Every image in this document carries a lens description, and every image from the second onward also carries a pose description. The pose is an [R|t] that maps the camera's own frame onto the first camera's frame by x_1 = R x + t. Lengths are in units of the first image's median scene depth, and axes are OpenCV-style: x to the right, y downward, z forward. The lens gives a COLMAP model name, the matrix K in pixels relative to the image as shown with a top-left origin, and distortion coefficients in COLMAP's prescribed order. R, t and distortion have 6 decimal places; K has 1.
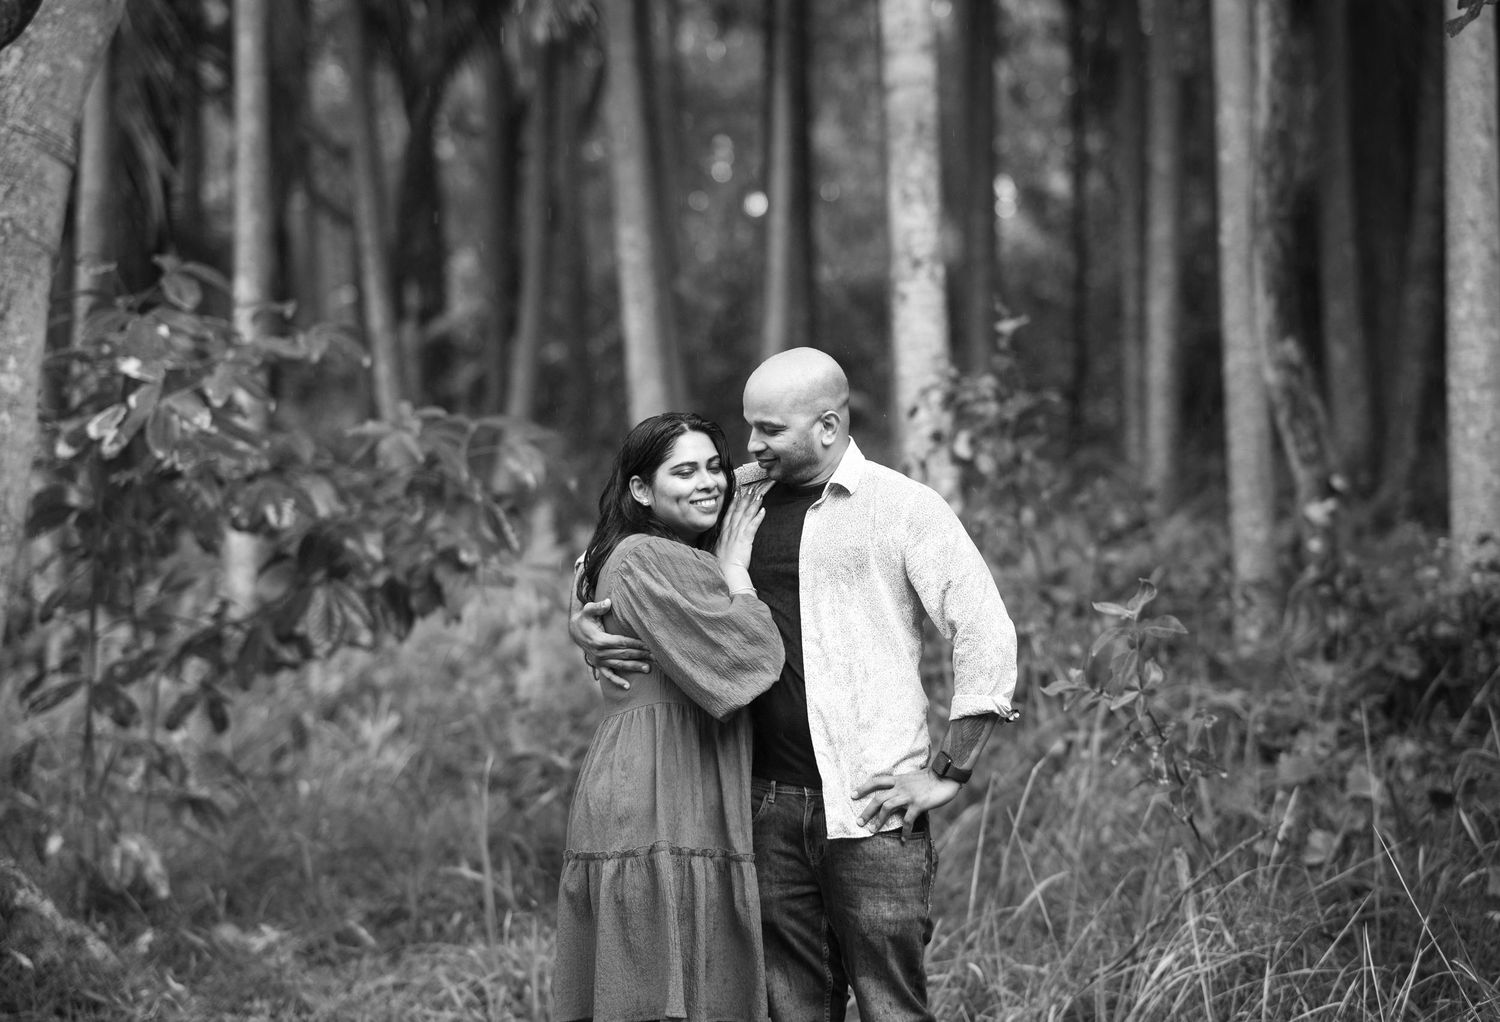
lens RADIAL K [[3766.4, 0, 750.0], [0, 3766.4, 511.0], [0, 0, 1]] dist [0.555247, 0.086169]
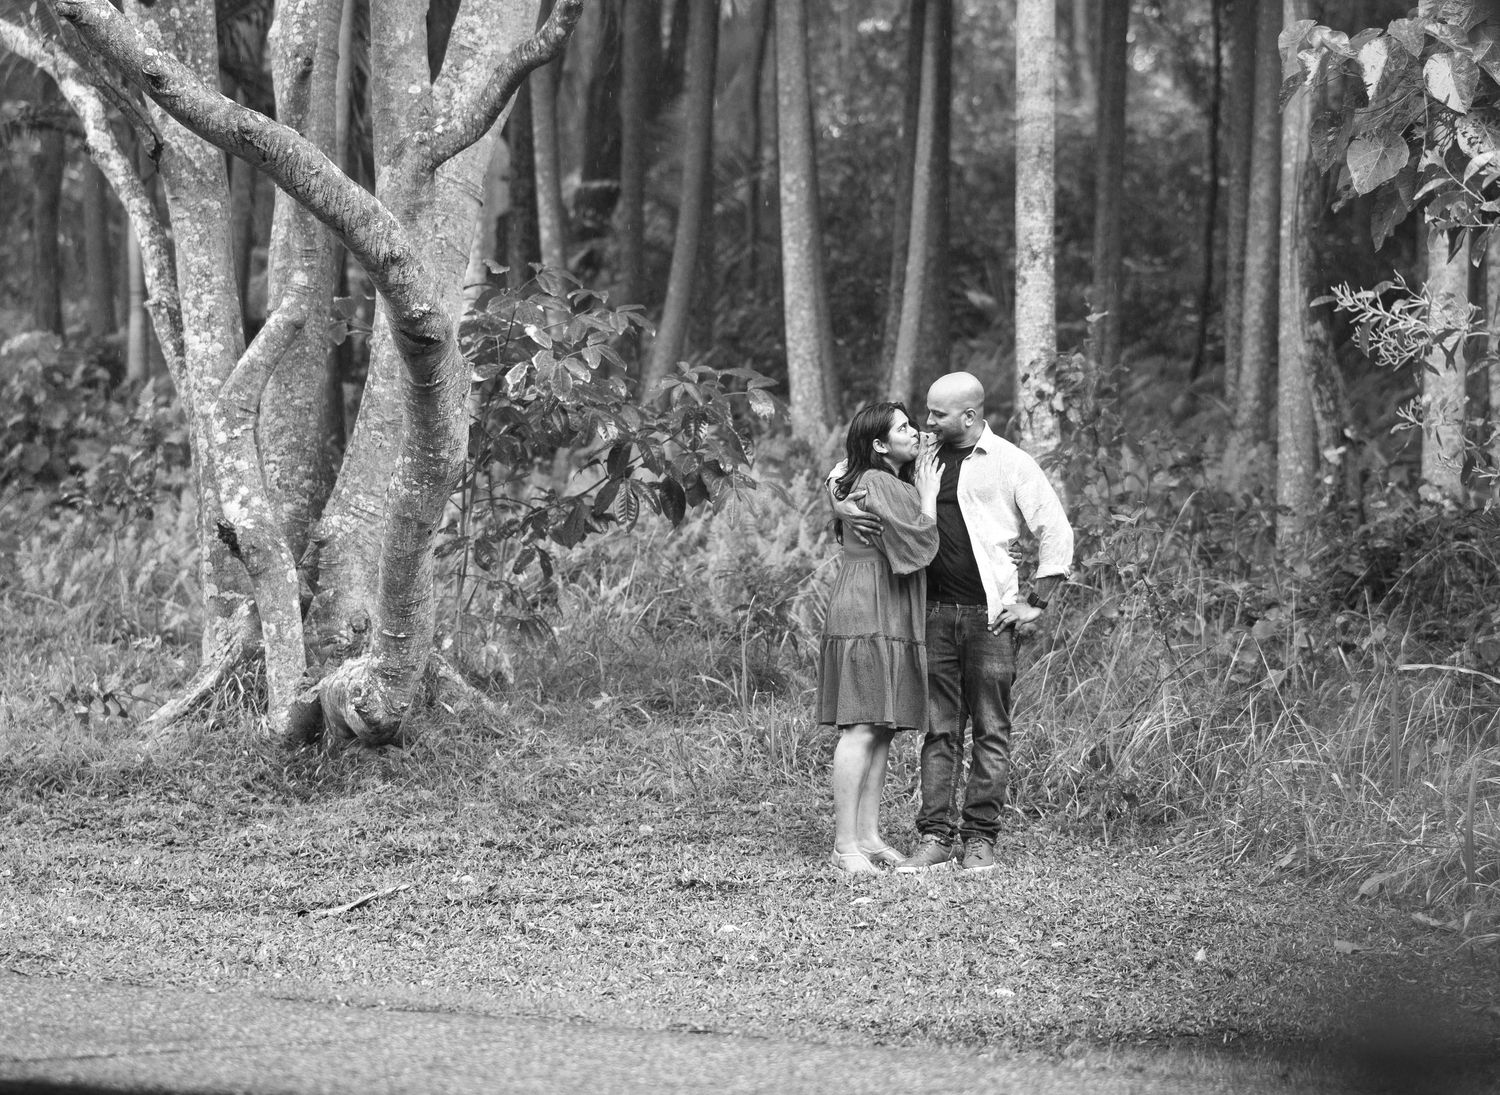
lens RADIAL K [[3795.1, 0, 750.0], [0, 3795.1, 547.5], [0, 0, 1]] dist [0.275423, 0.116991]
pose [[0.998627, 0.042946, -0.029989, -0.016772], [-0.041850, 0.998466, 0.036261, -0.011579], [0.031500, -0.034956, 0.998892, -0.514583]]
